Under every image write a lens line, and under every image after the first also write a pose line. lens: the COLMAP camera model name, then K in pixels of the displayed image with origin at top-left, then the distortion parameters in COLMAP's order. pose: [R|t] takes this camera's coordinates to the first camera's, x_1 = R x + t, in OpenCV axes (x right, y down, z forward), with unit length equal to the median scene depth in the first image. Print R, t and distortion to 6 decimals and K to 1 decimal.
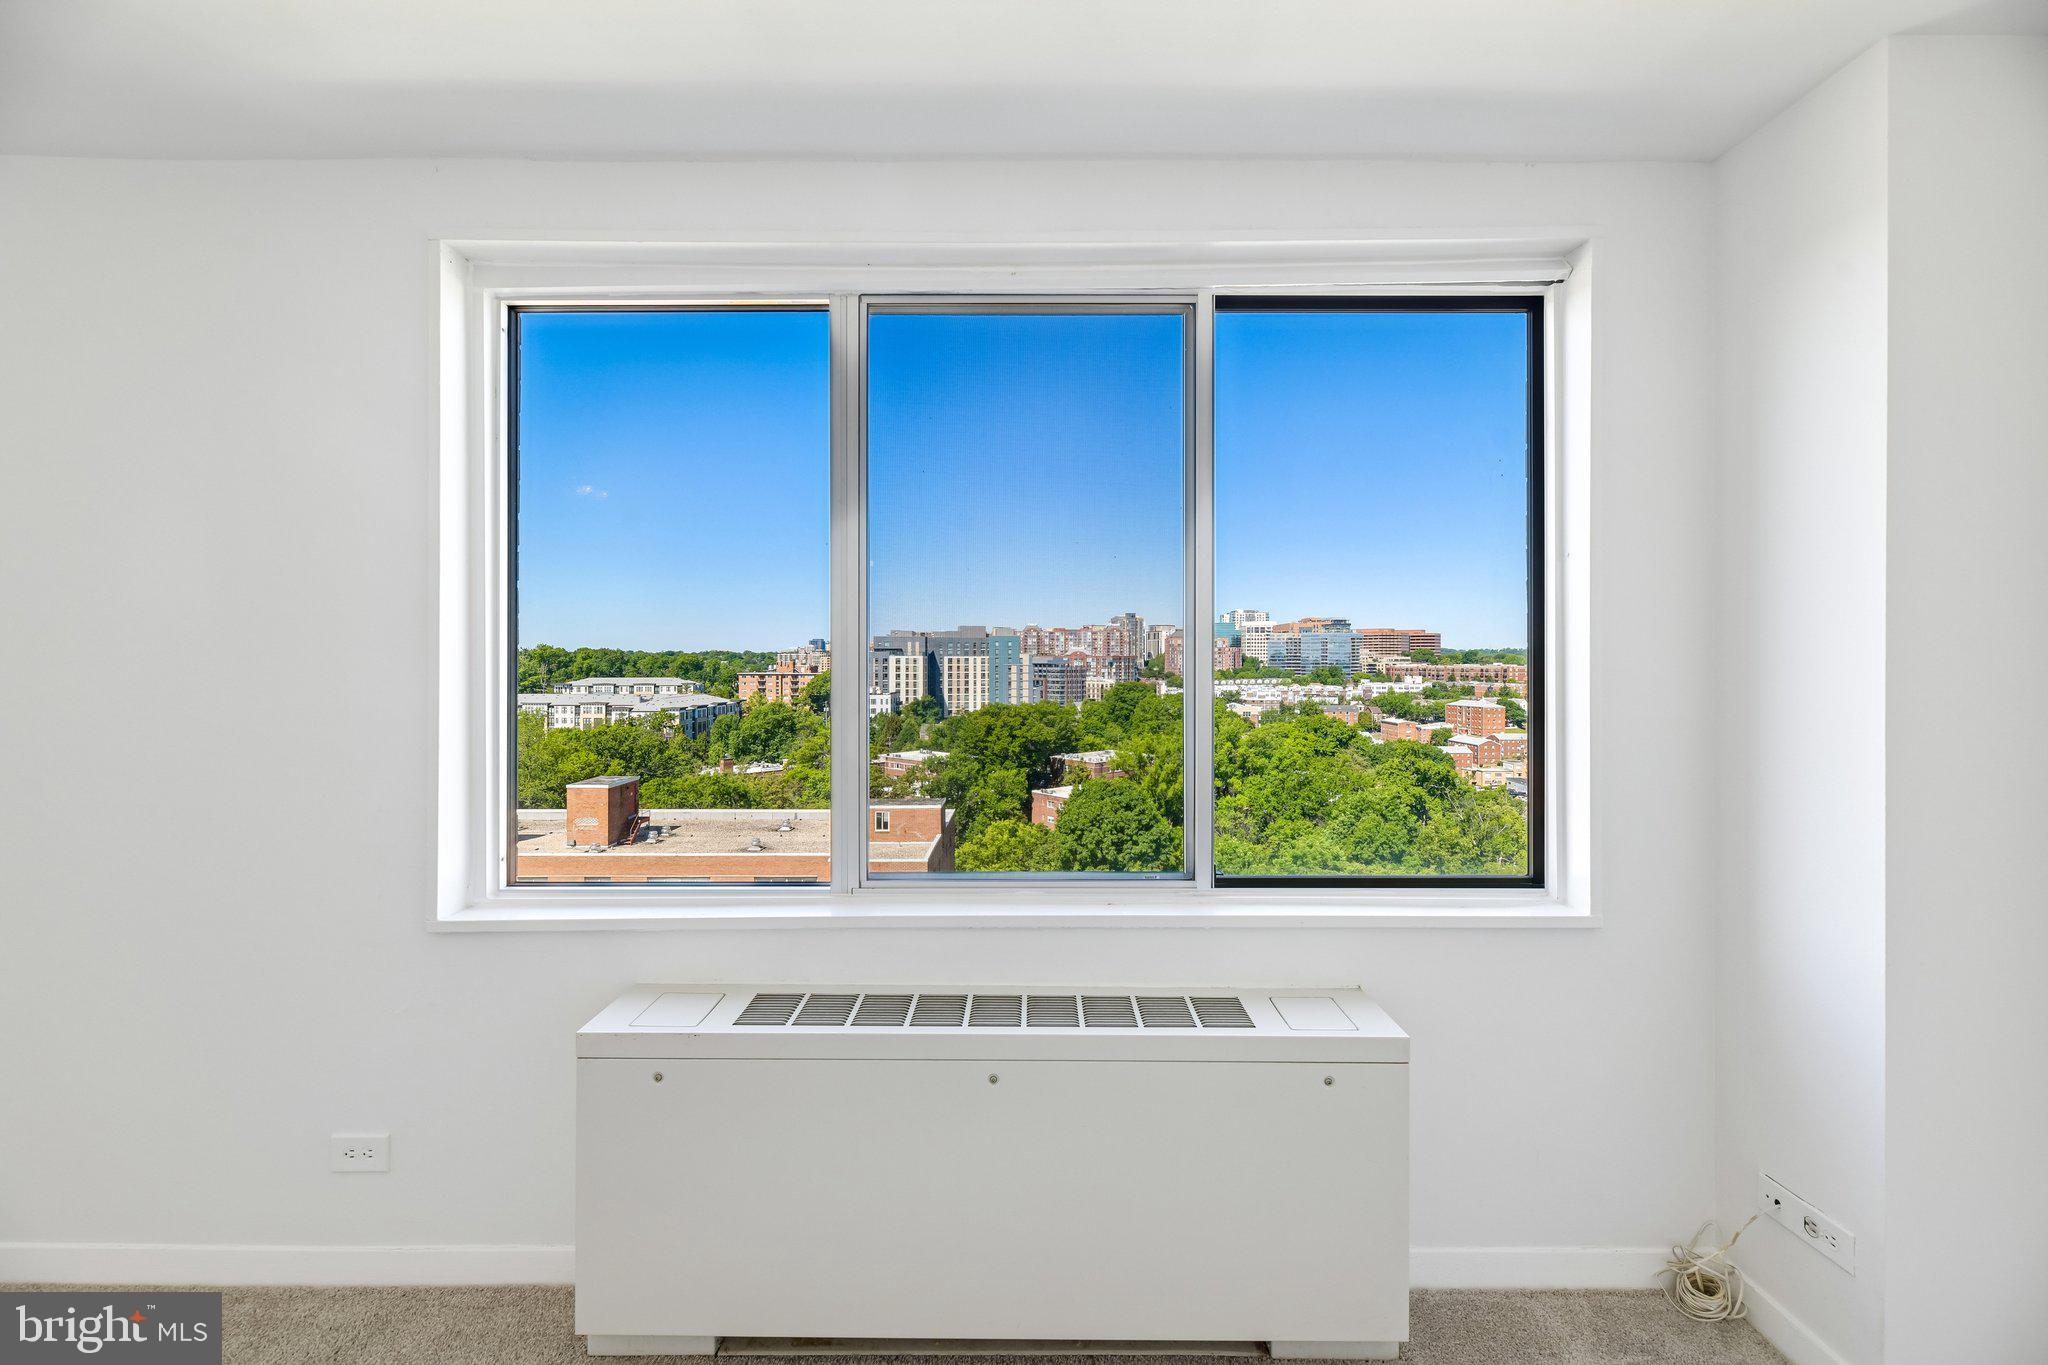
lens RADIAL K [[839.2, 0, 1023.0], [0, 839.2, 658.2], [0, 0, 1]] dist [0.002589, -0.004058]
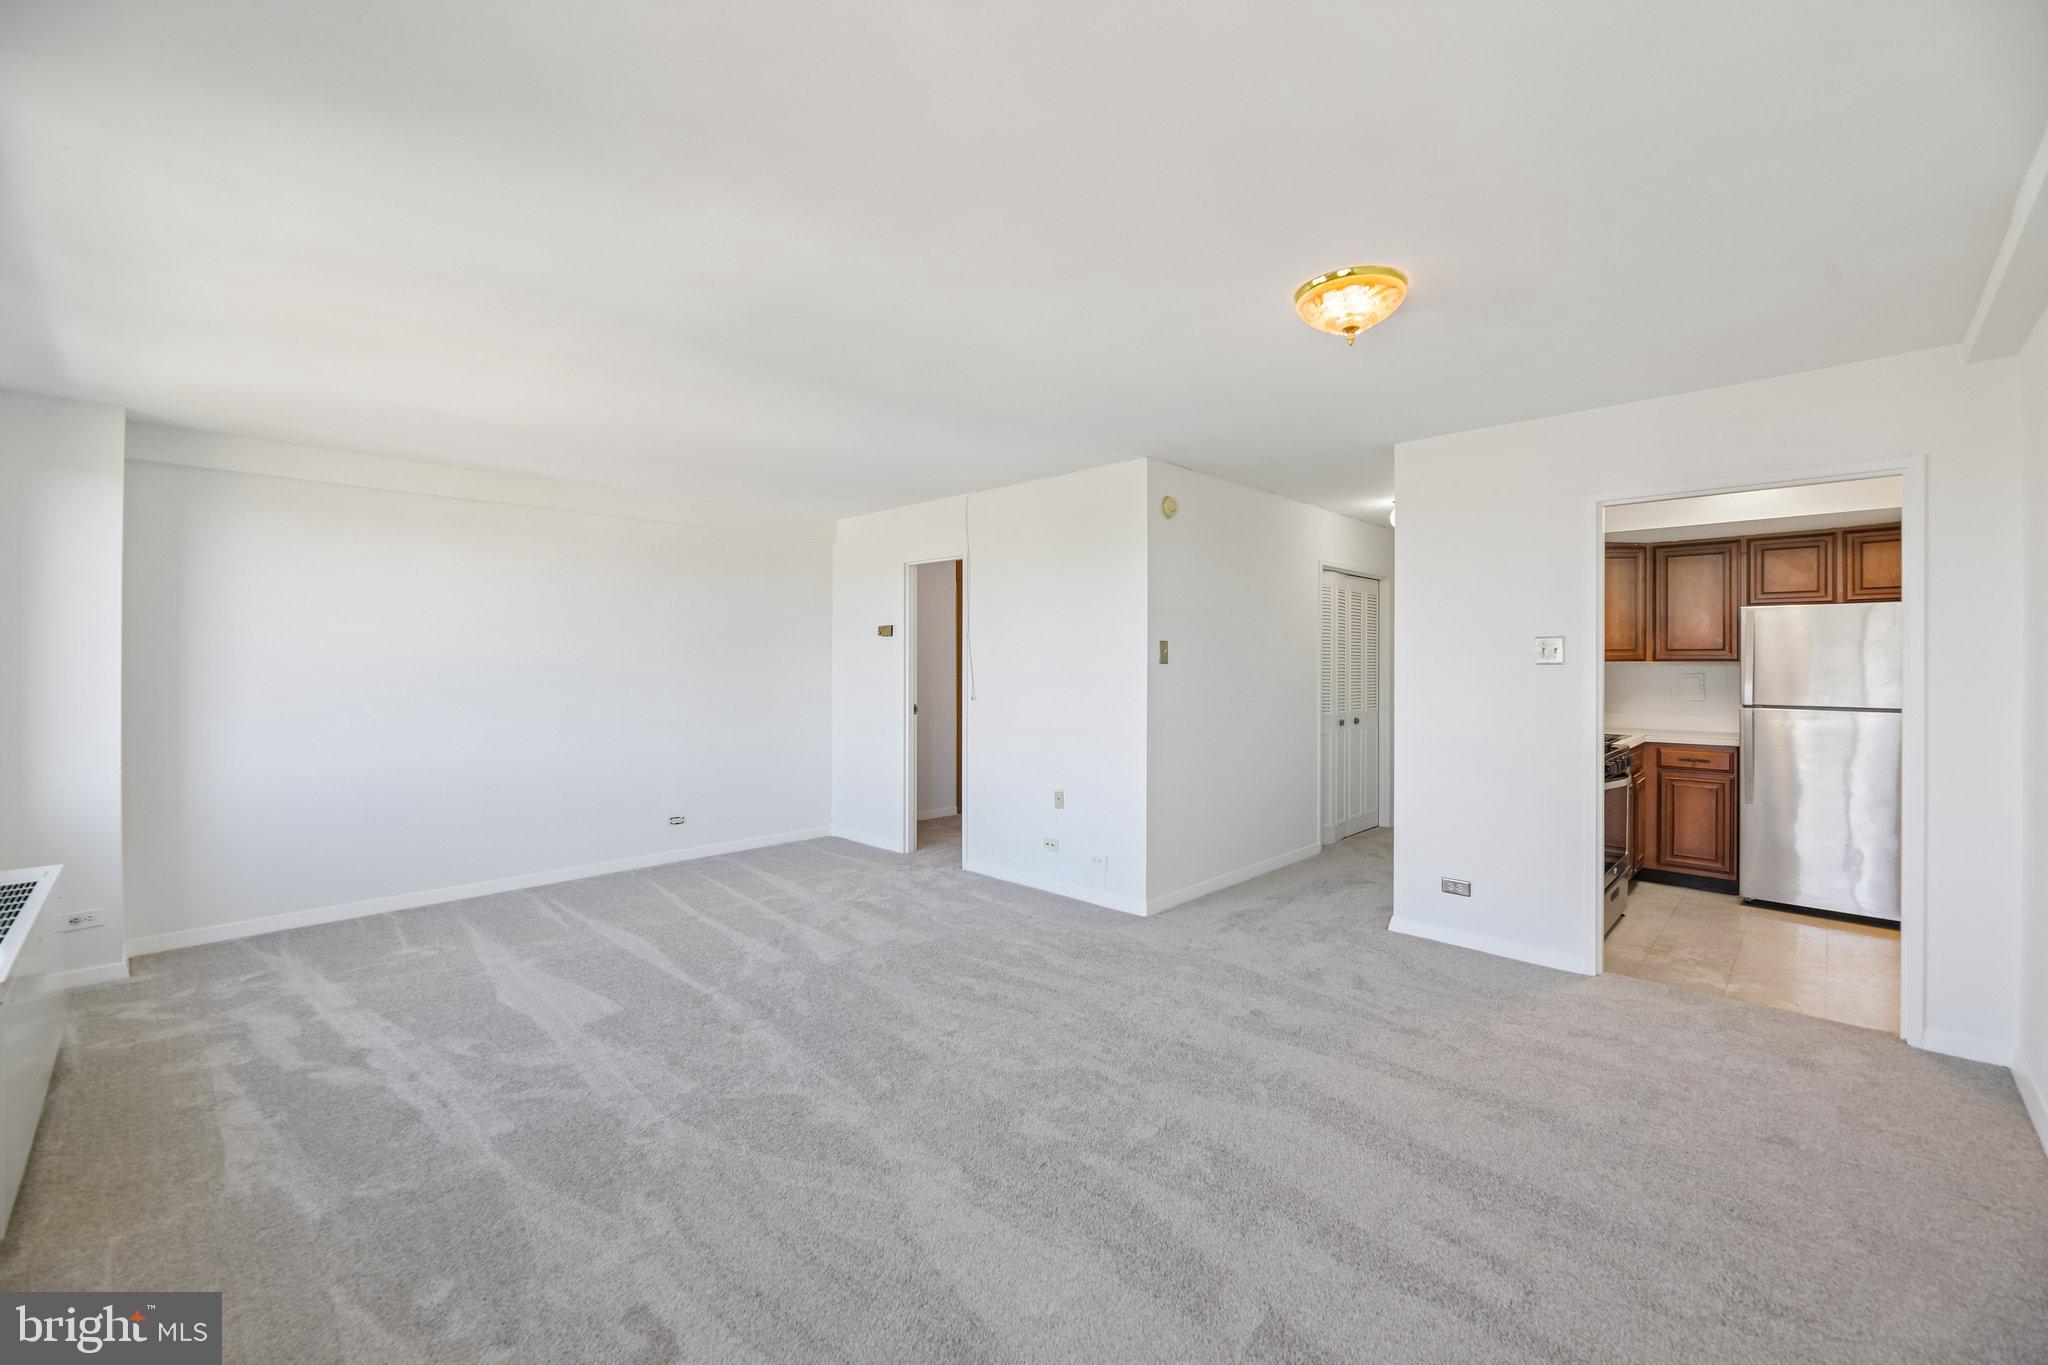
lens RADIAL K [[839.2, 0, 1038.3], [0, 839.2, 661.3], [0, 0, 1]] dist [0.002589, -0.004058]
pose [[-0.722550, -0.000839, 0.691318, -2.052388], [-0.004266, 0.999986, -0.003245, -0.003844], [-0.691305, -0.005294, -0.722544, 0.721663]]
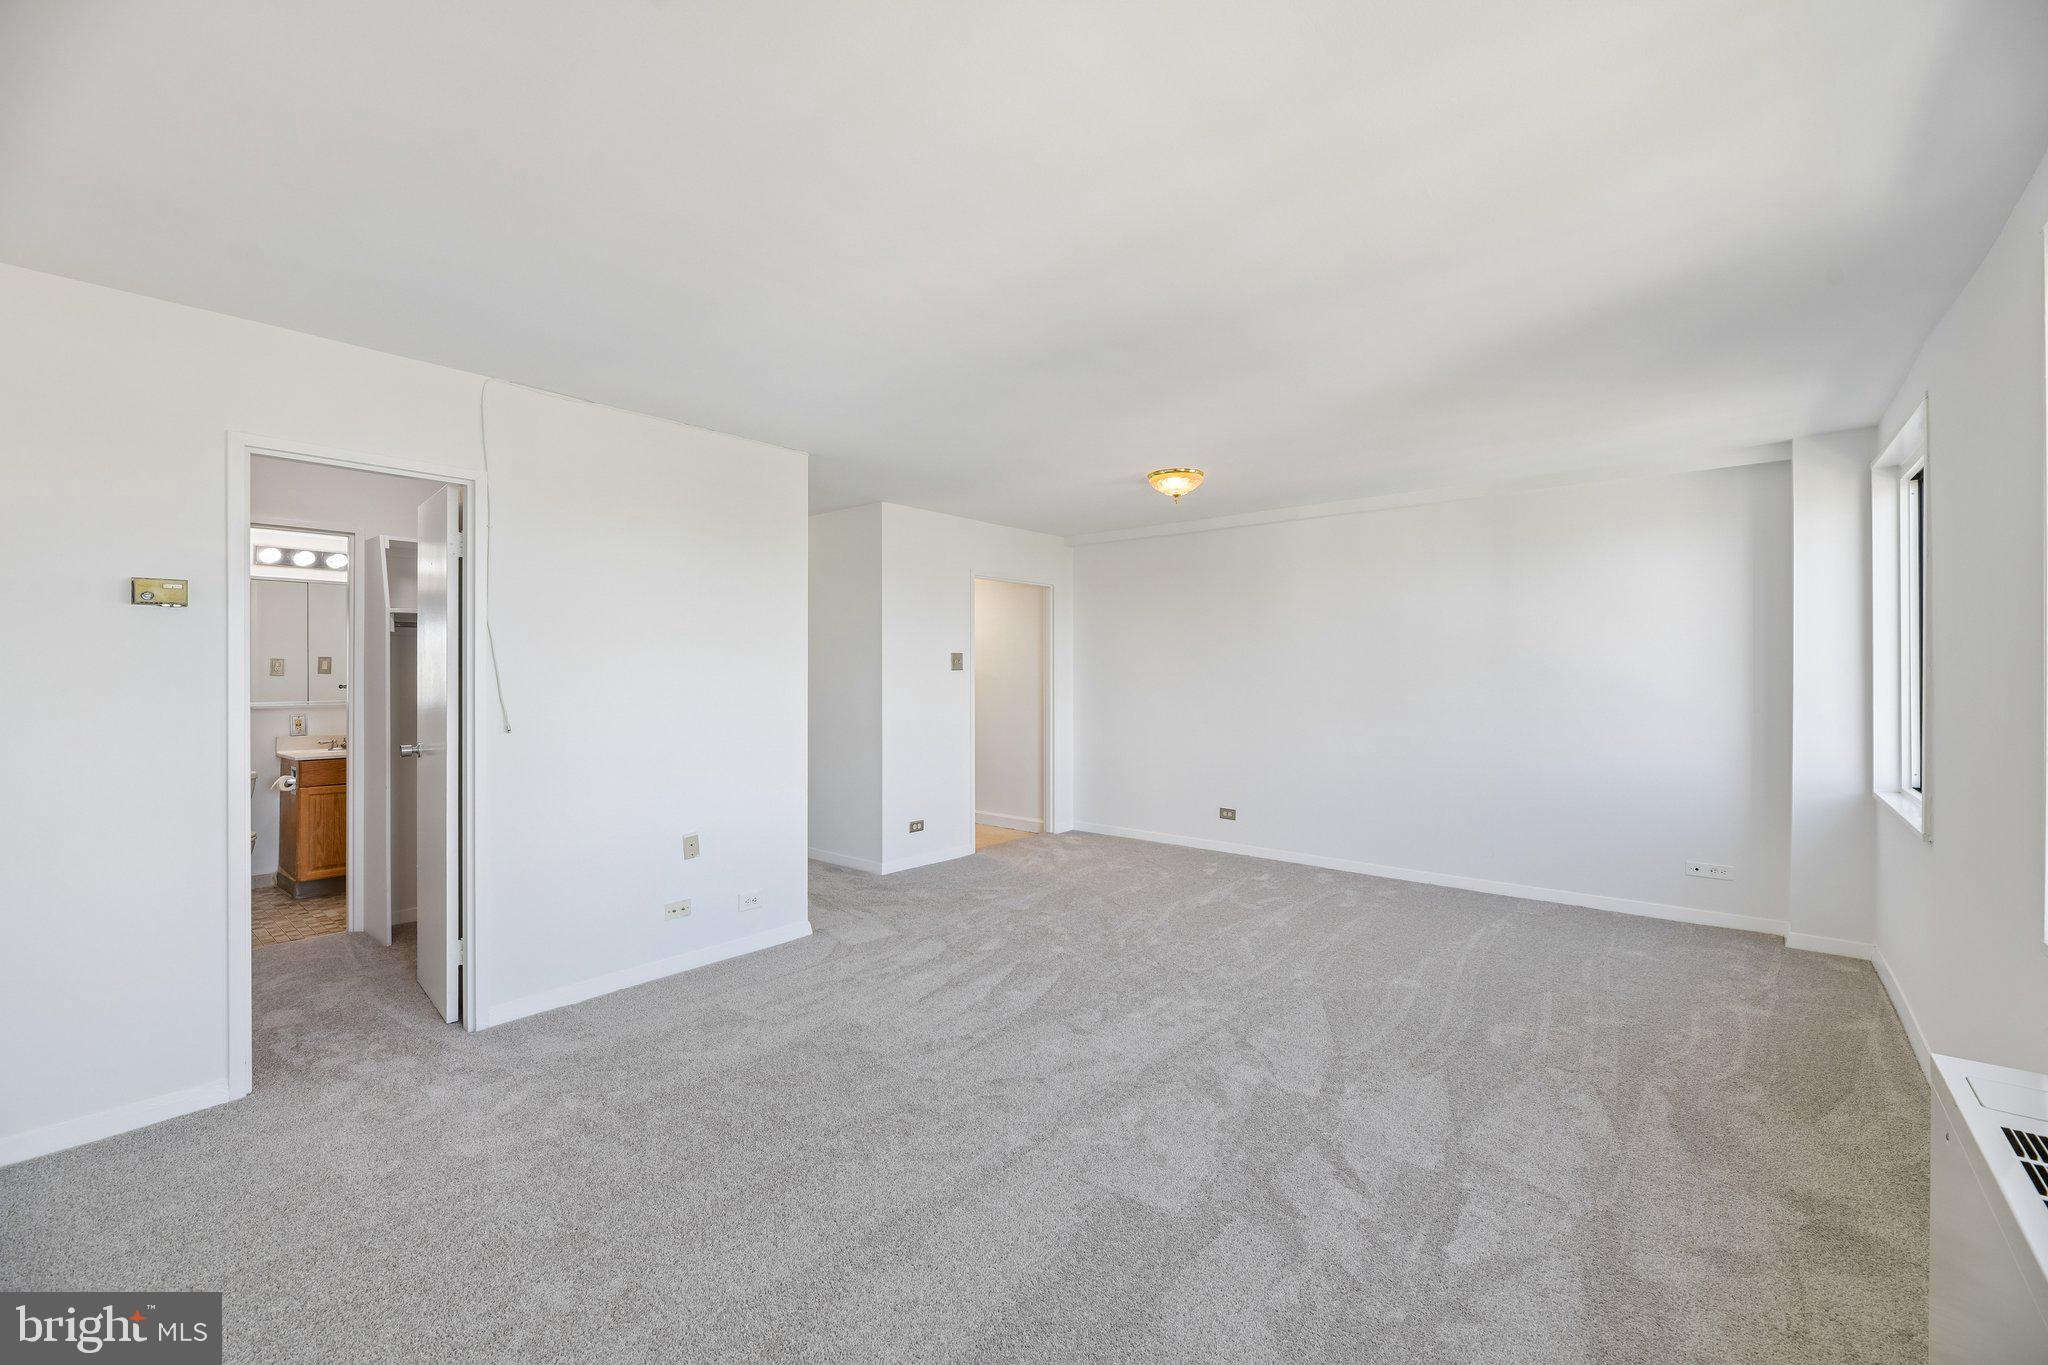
lens RADIAL K [[839.2, 0, 1039.3], [0, 839.2, 669.8], [0, 0, 1]] dist [0.002589, -0.004058]
pose [[-0.635684, 0.000187, -0.771949, 0.749797], [0.003225, 0.999992, -0.002414, 0.001734], [0.771942, -0.004024, -0.635680, 0.713225]]
